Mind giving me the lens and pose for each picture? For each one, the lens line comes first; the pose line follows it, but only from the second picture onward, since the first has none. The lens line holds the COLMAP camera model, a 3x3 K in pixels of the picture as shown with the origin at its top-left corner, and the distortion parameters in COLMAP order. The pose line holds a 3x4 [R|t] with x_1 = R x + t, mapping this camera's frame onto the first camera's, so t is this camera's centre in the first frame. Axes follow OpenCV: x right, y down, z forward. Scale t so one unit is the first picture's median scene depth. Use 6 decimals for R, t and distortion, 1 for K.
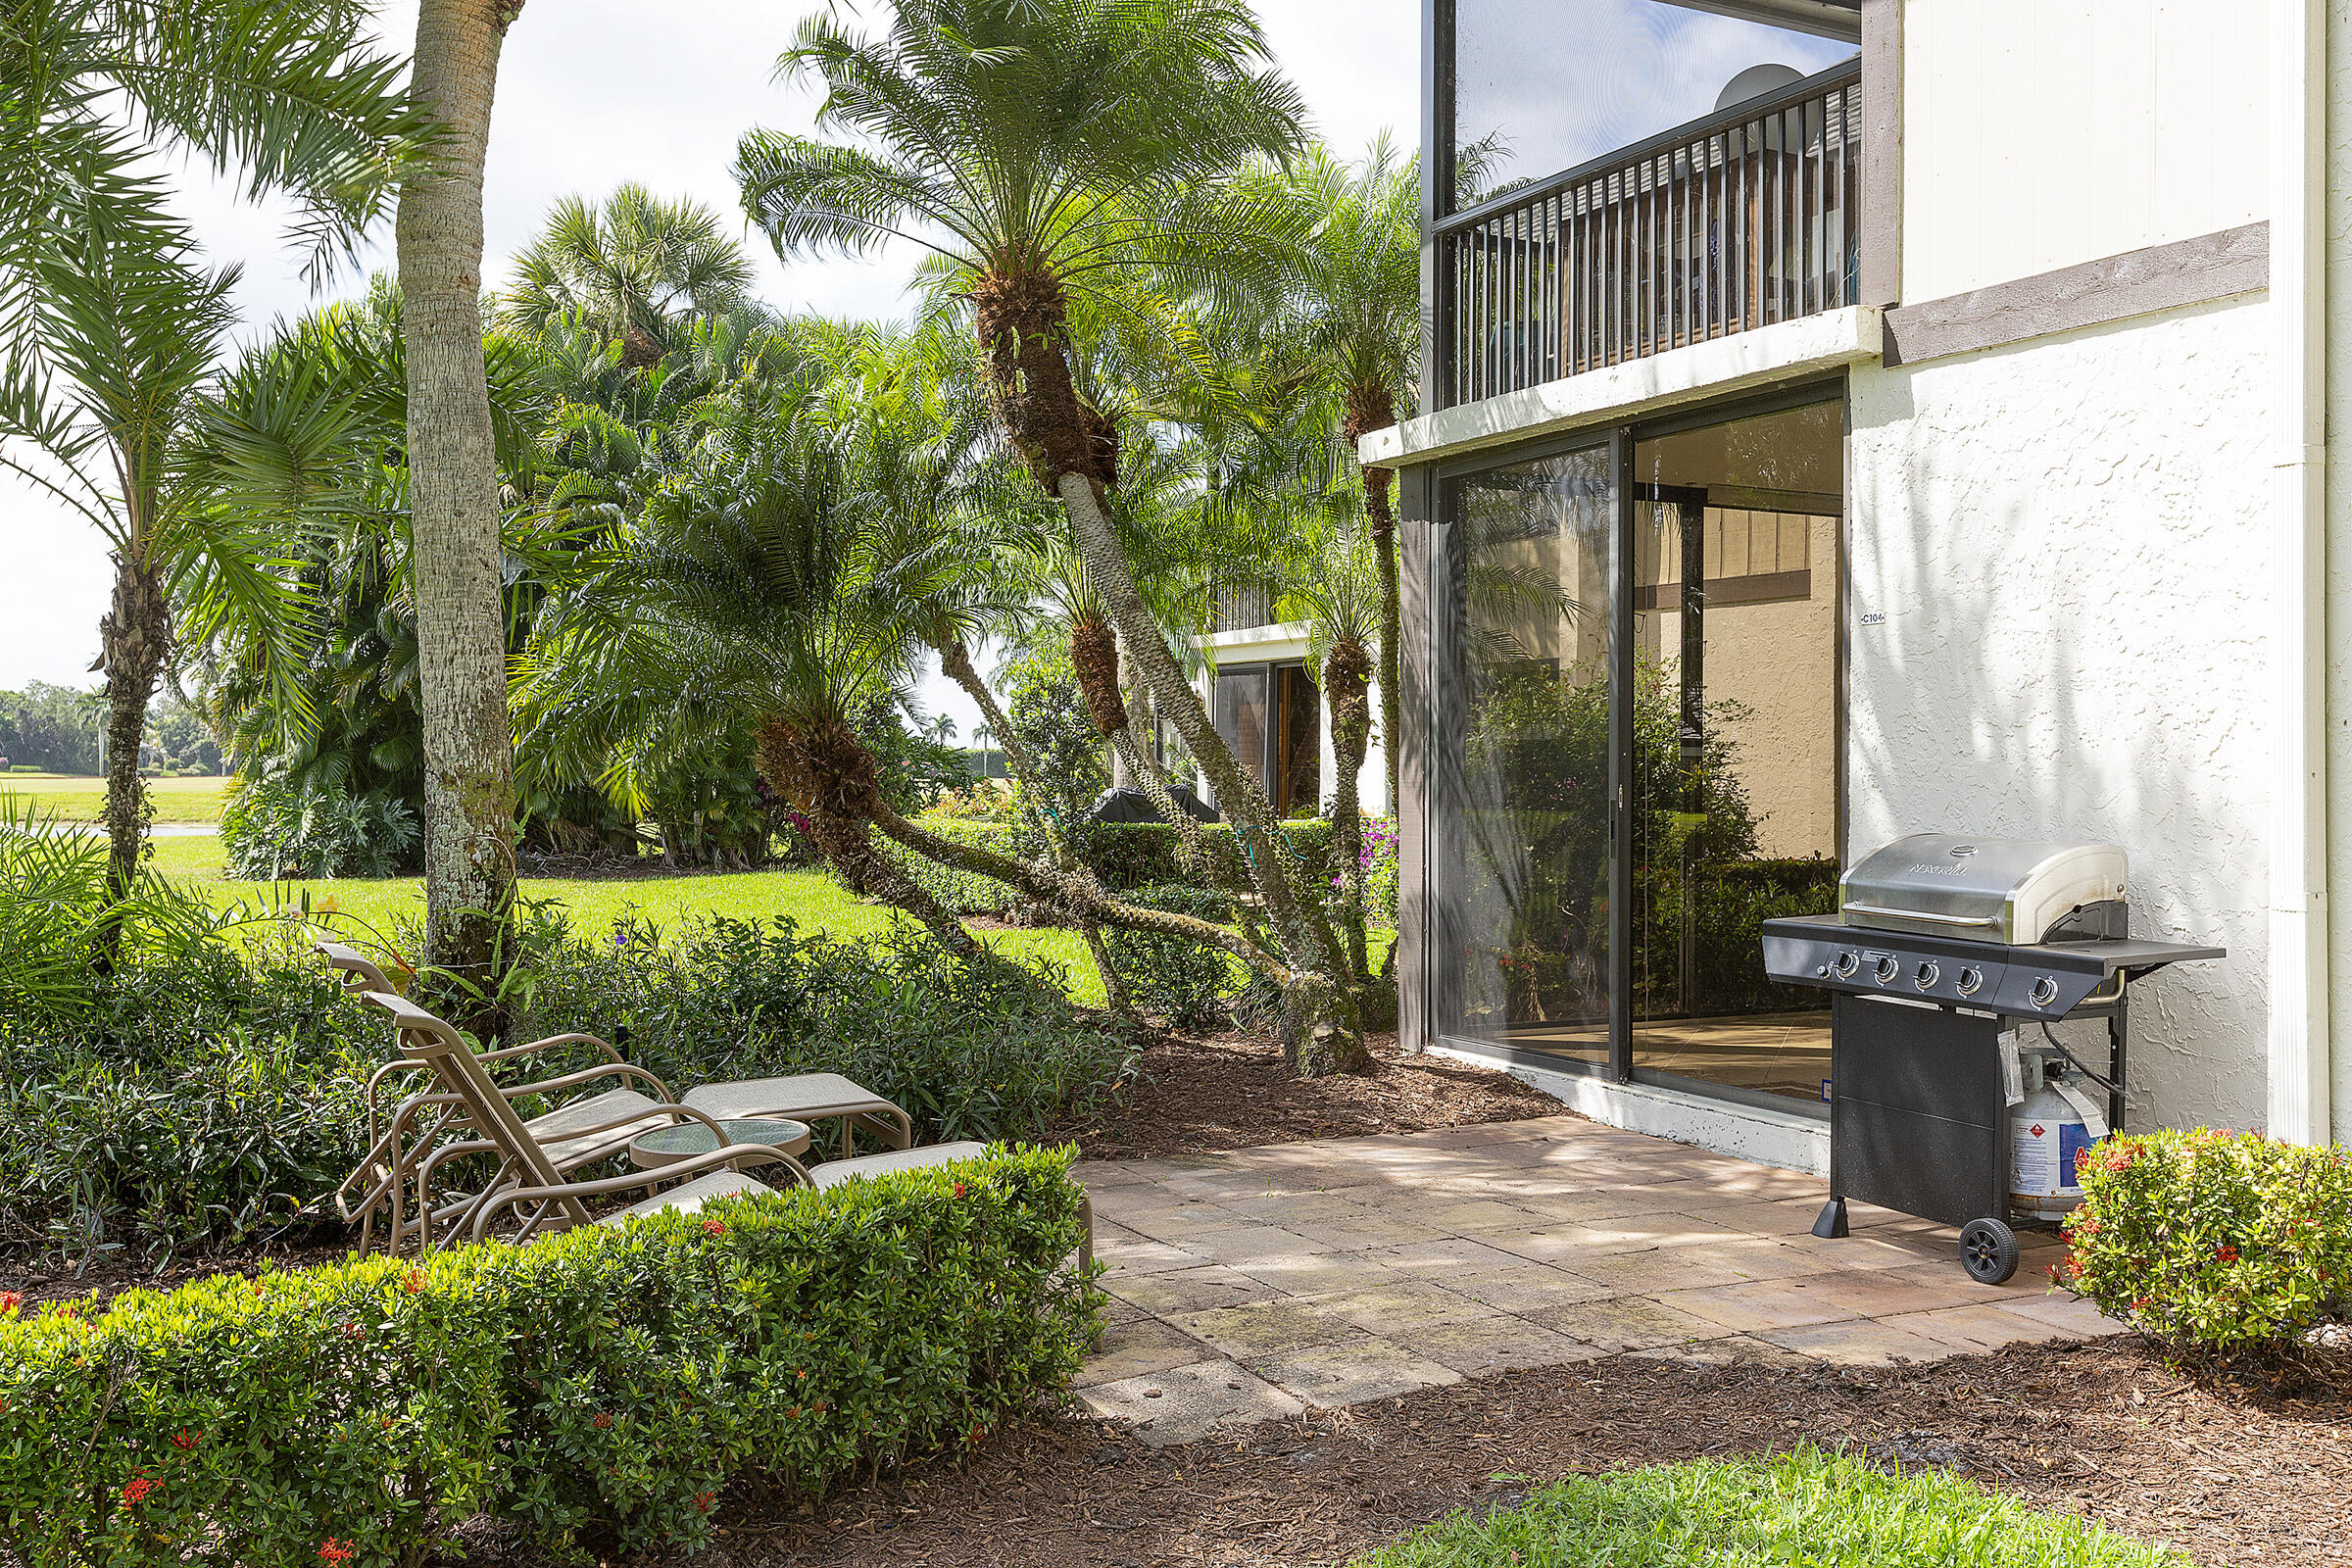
lens RADIAL K [[2235.2, 0, 1176.0], [0, 2235.2, 784.0], [0, 0, 1]] dist [-0.000867, -0.001379]
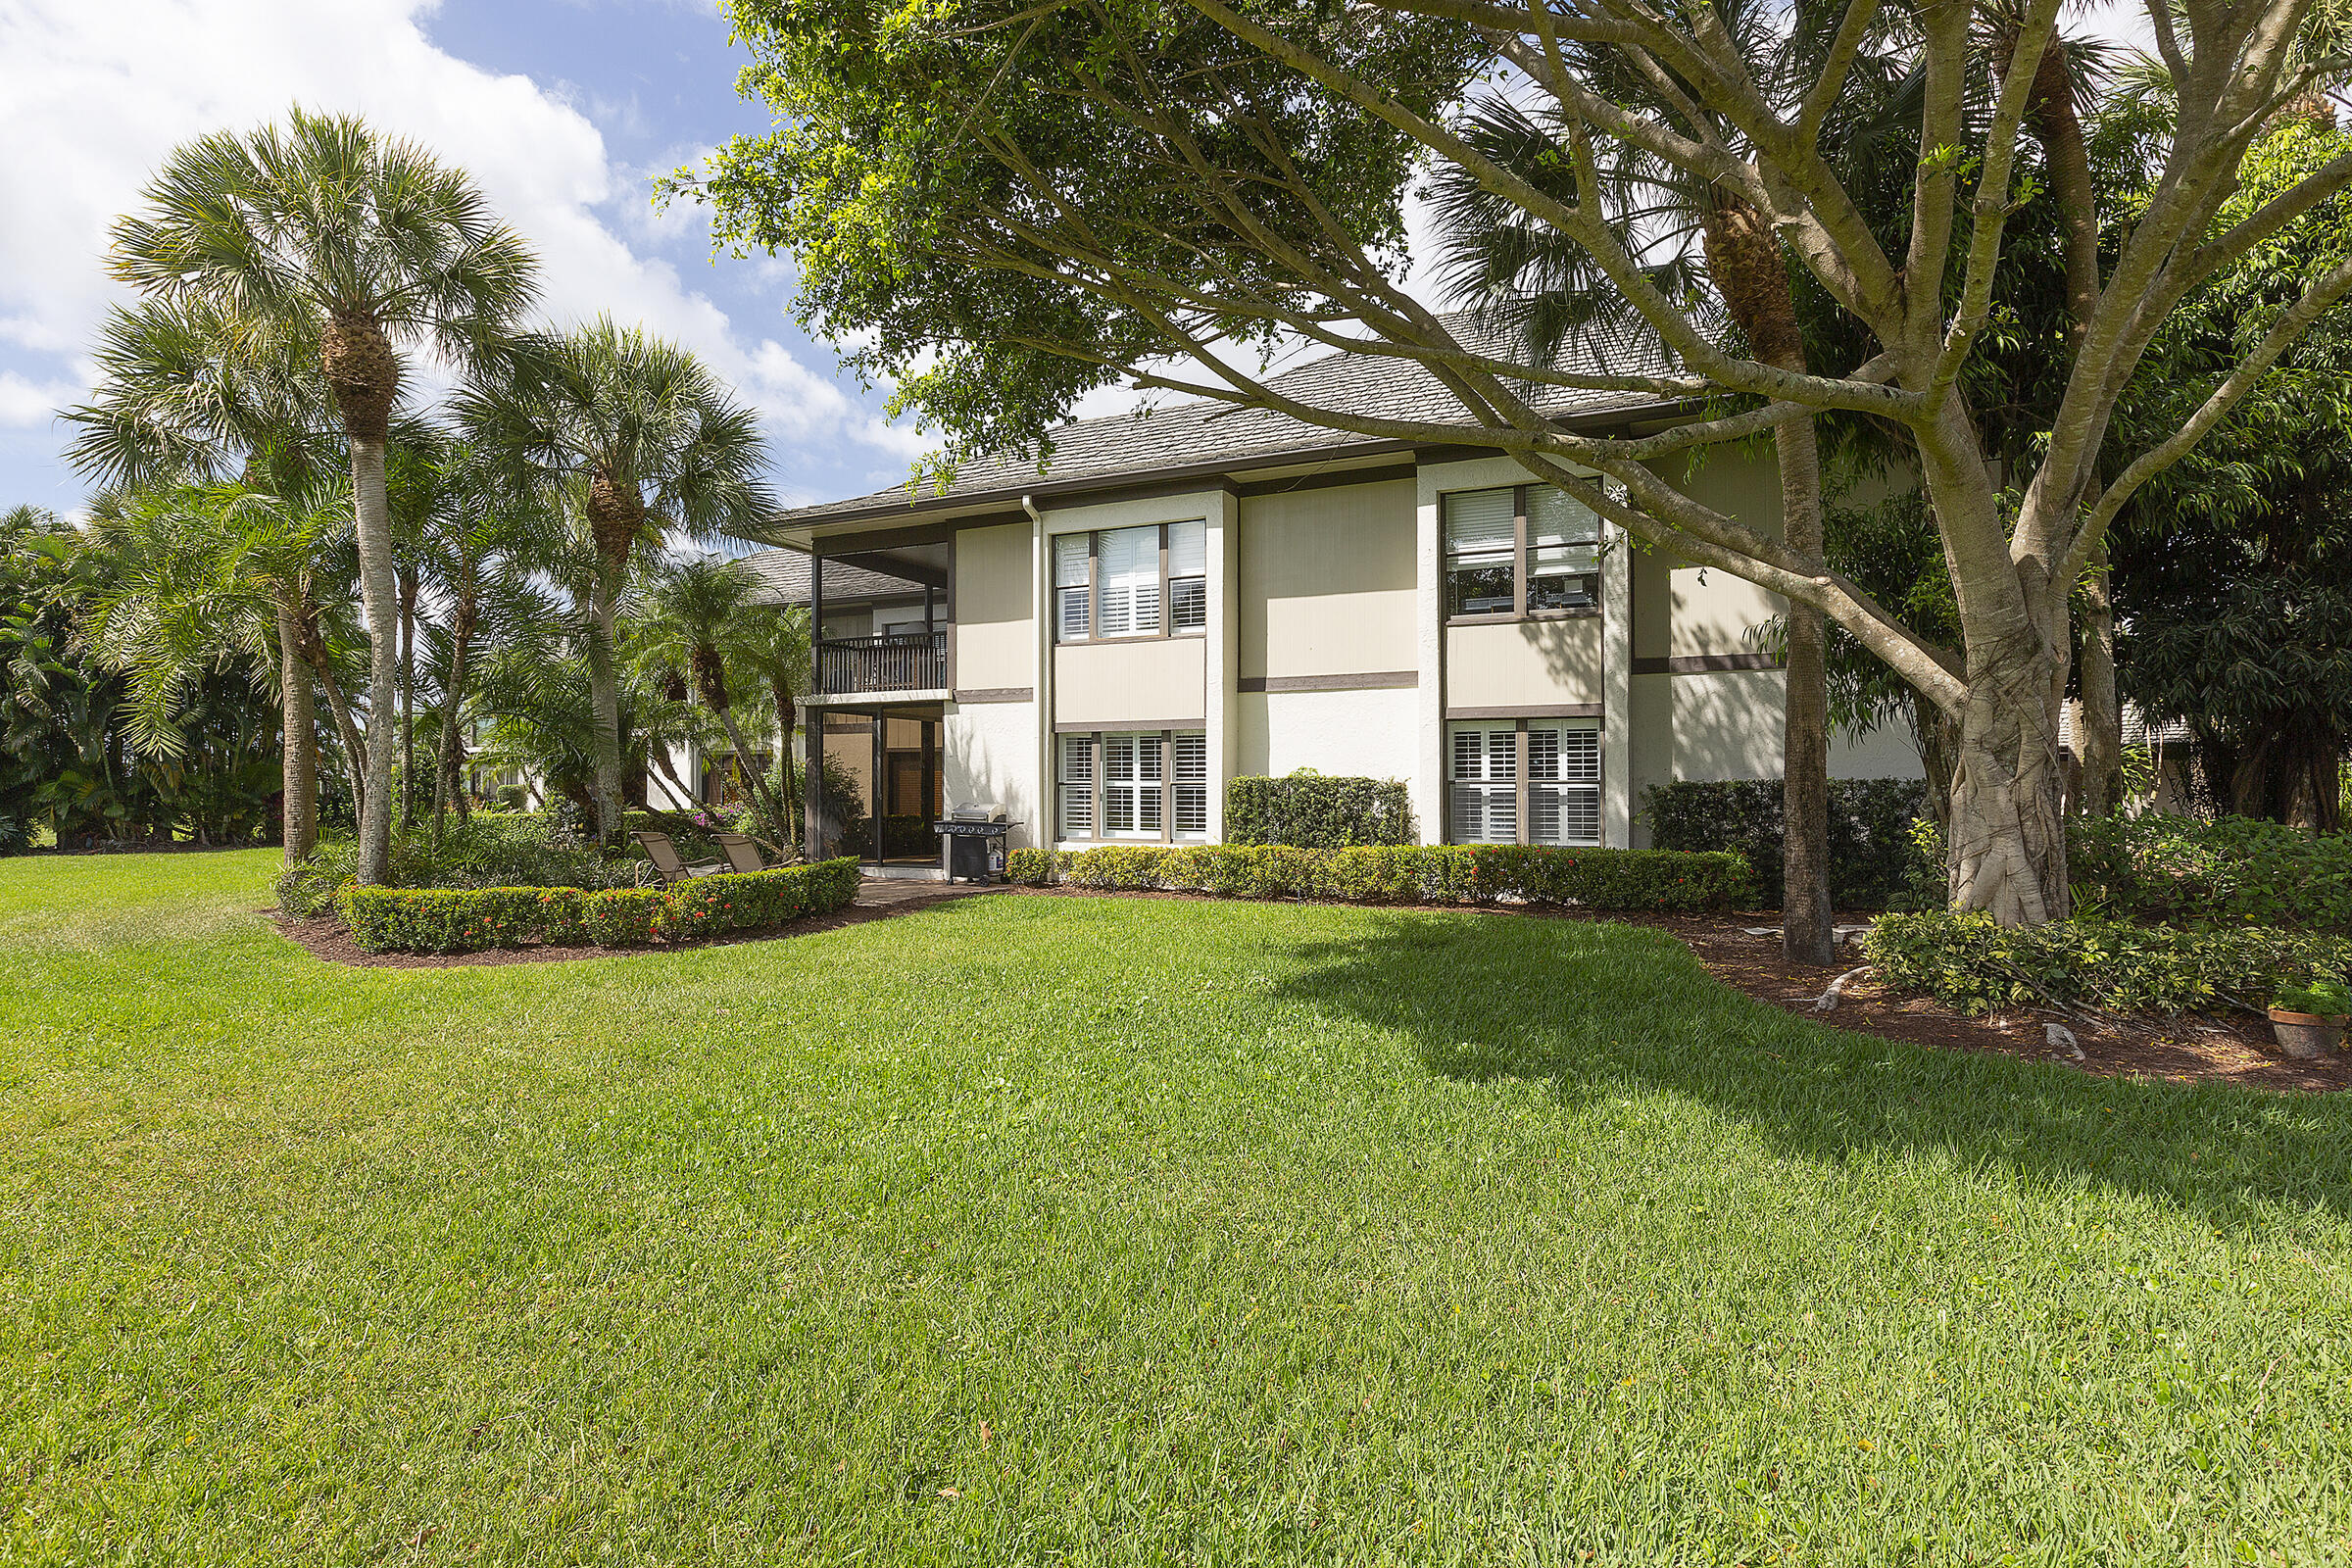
lens RADIAL K [[1215.5, 0, 1175.5], [0, 1215.5, 789.5], [0, 0, 1]] dist [-0.000211, 0.000164]
pose [[0.782421, -0.010928, 0.622654, -0.907117], [0.012839, 0.999917, 0.001416, -0.002641], [-0.622618, 0.006887, 0.782496, -1.283506]]
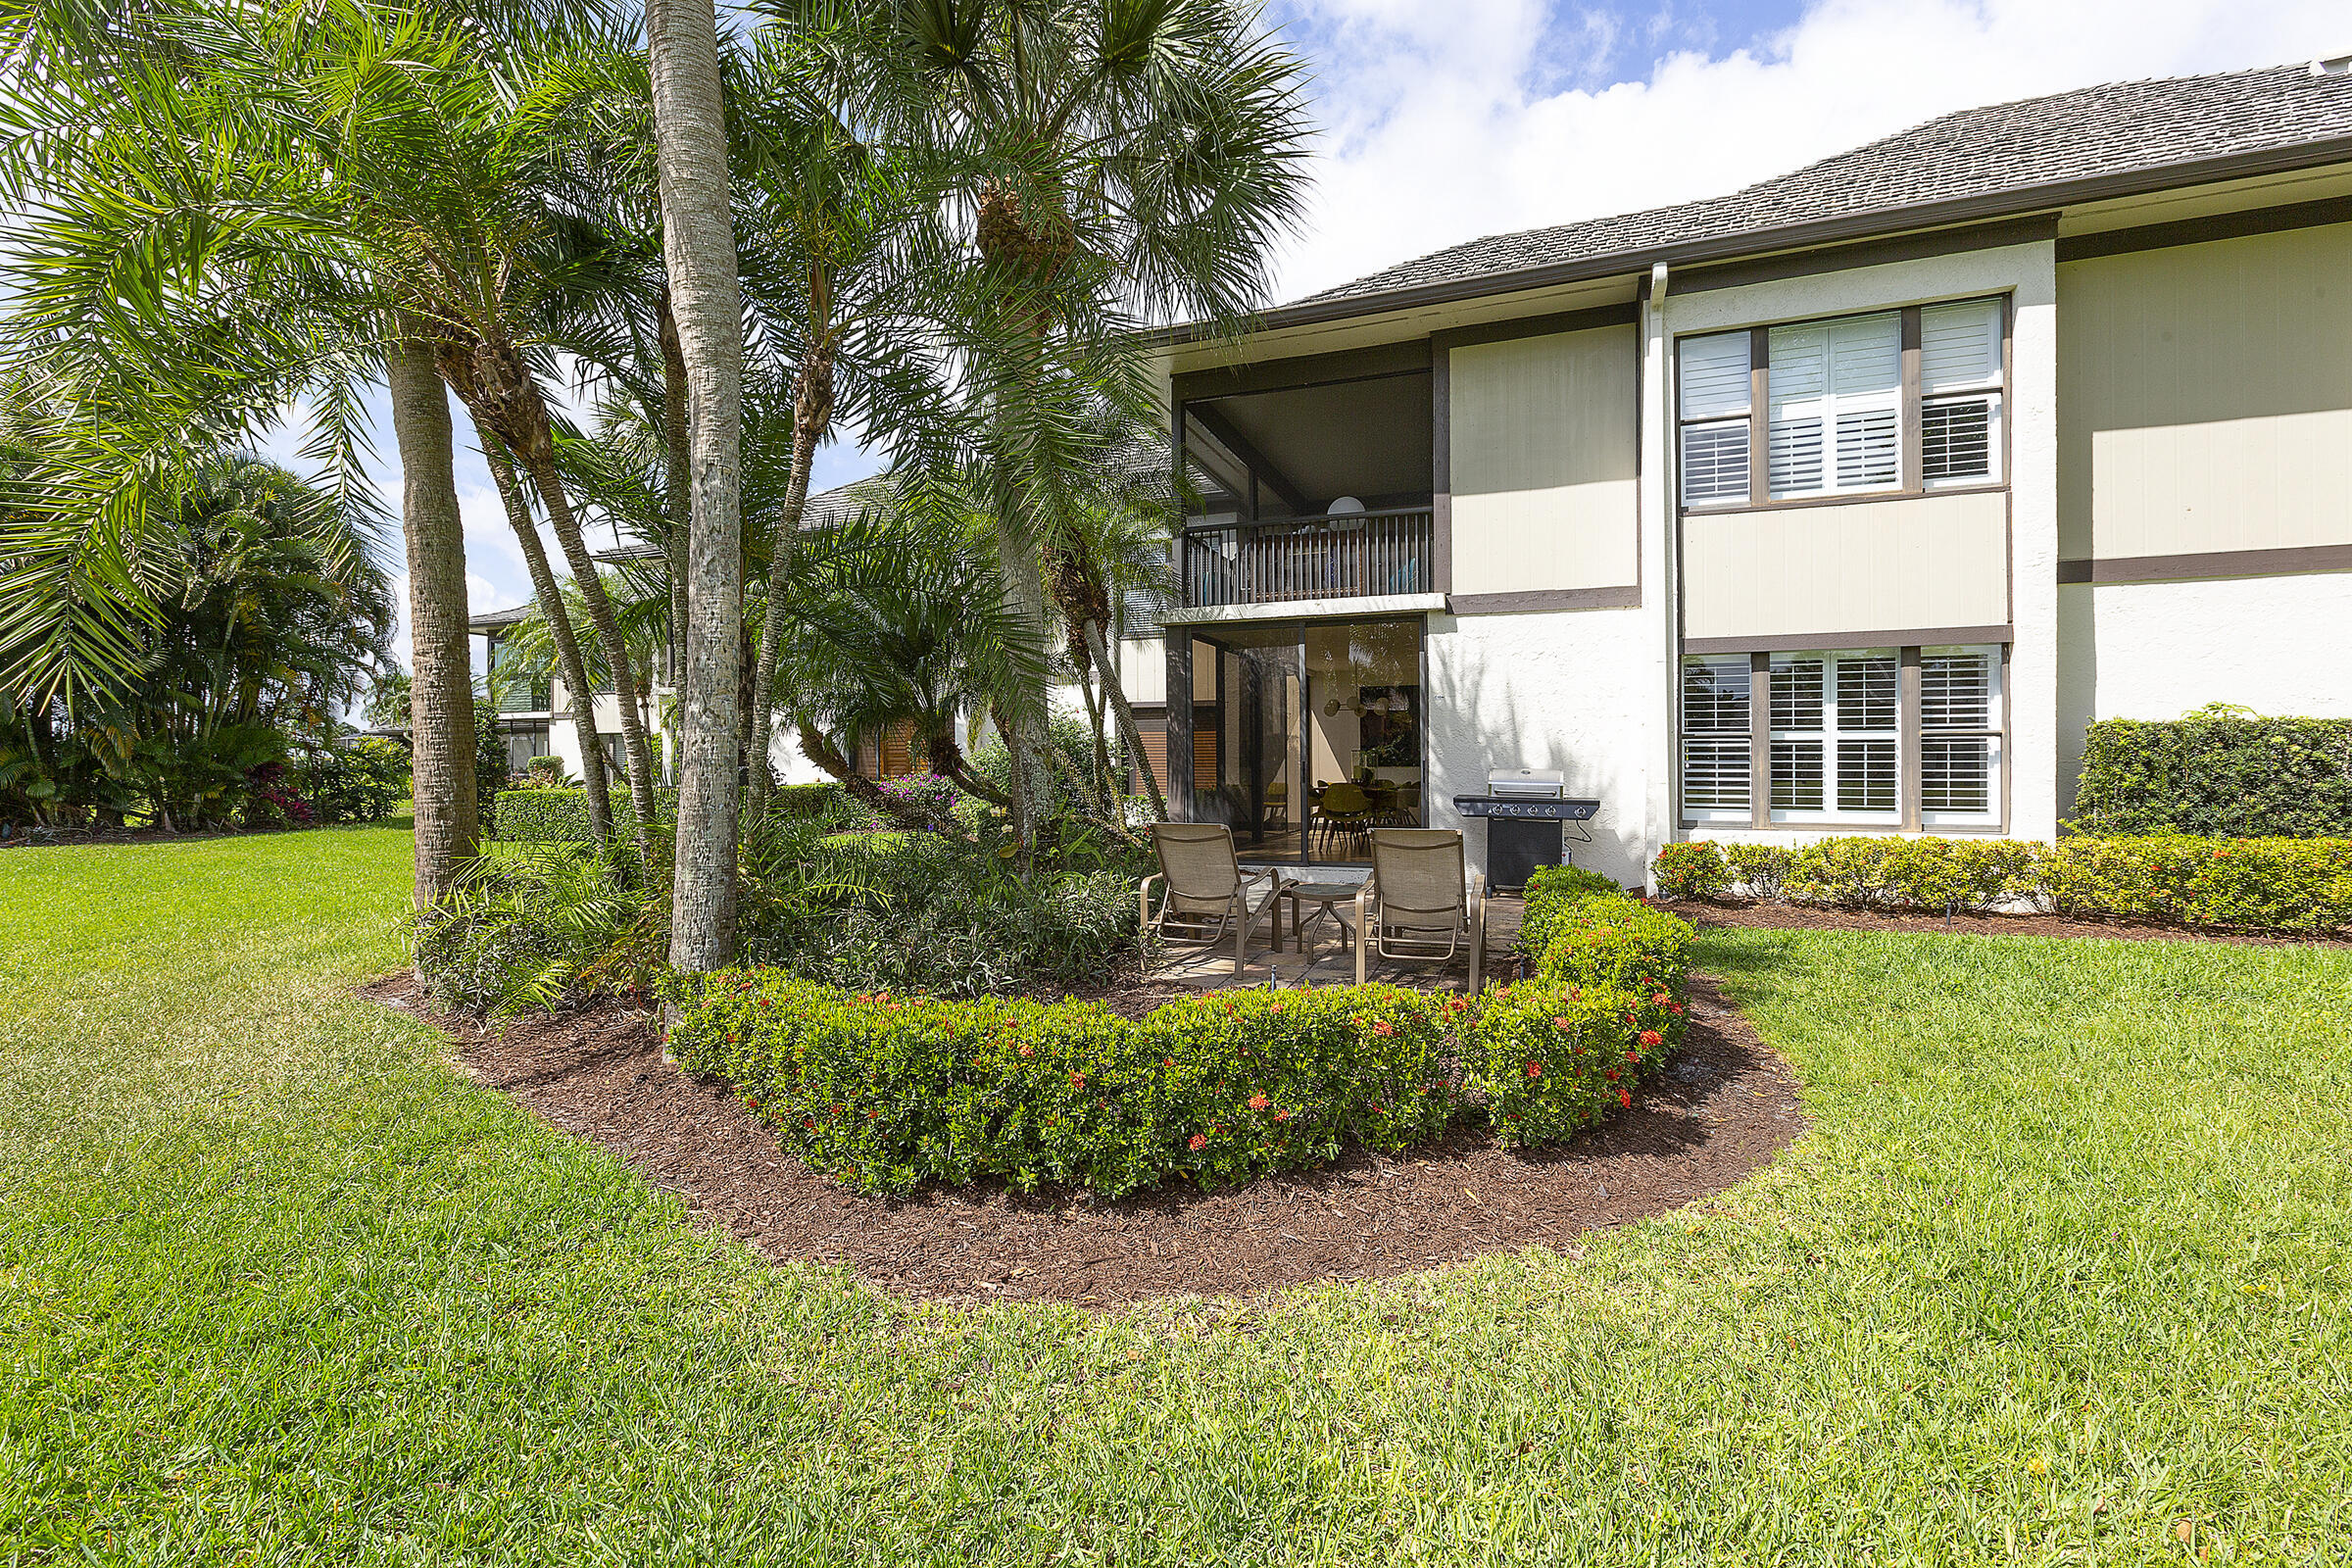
lens RADIAL K [[1080.4, 0, 1176.0], [0, 1080.4, 784.0], [0, 0, 1]] dist [-0.001321, -0.000615]
pose [[0.721247, -0.024516, 0.692244, -0.973095], [0.015435, 0.999694, 0.019323, 0.009731], [-0.692506, -0.003252, 0.721405, 0.194823]]
